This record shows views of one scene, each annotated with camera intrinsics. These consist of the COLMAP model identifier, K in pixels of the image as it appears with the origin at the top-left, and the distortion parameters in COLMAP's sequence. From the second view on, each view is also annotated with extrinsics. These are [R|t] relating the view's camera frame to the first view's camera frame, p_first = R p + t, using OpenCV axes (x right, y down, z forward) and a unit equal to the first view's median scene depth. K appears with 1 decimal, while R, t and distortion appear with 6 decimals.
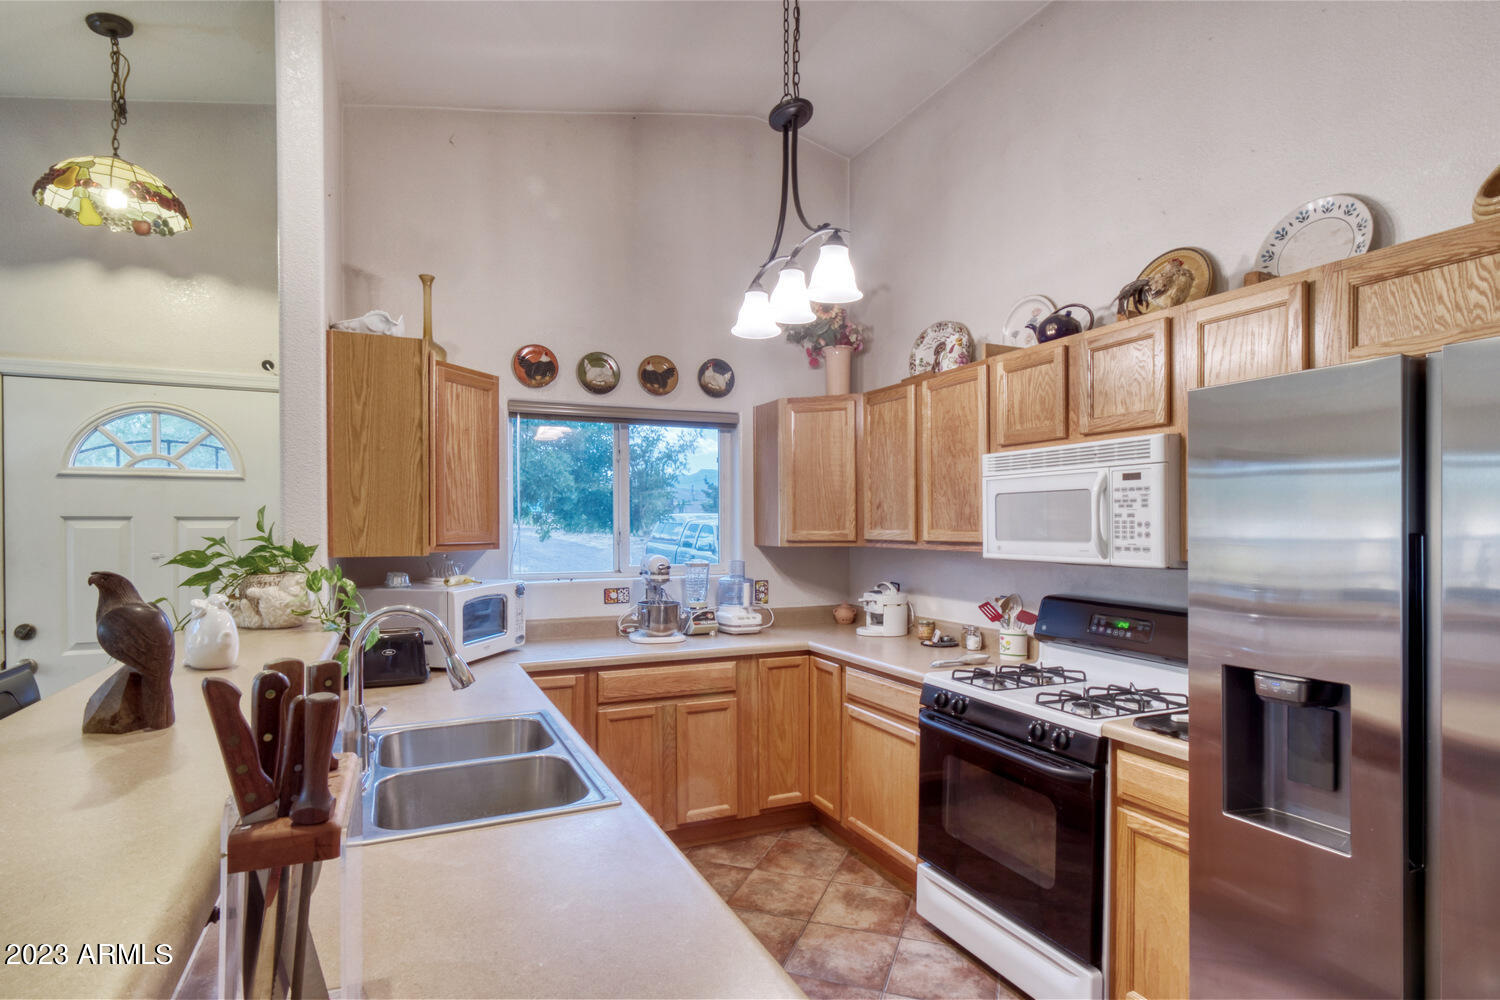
lens RADIAL K [[764.0, 0, 741.9], [0, 764.0, 525.9], [0, 0, 1]] dist [0.006831, -0.000325]
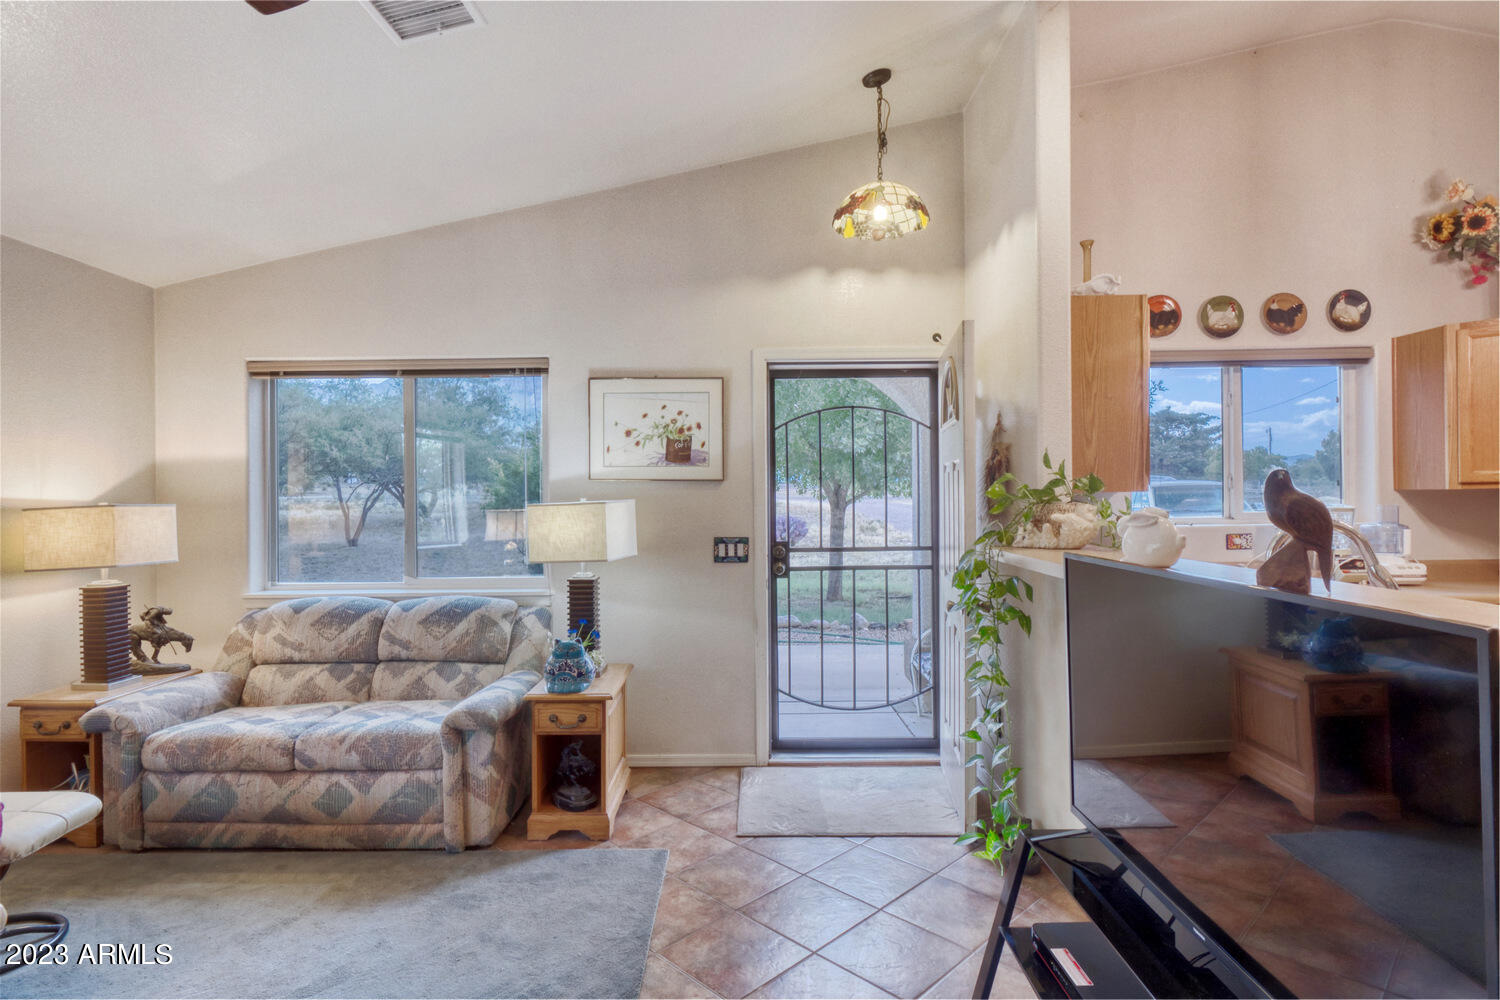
lens RADIAL K [[764.0, 0, 749.8], [0, 764.0, 498.4], [0, 0, 1]] dist [0.006831, -0.000325]
pose [[0.908995, -0.007802, -0.416733, -0.330854], [0.009550, 0.999952, 0.002108, 0.028417], [0.416697, -0.005896, 0.909026, -0.165157]]
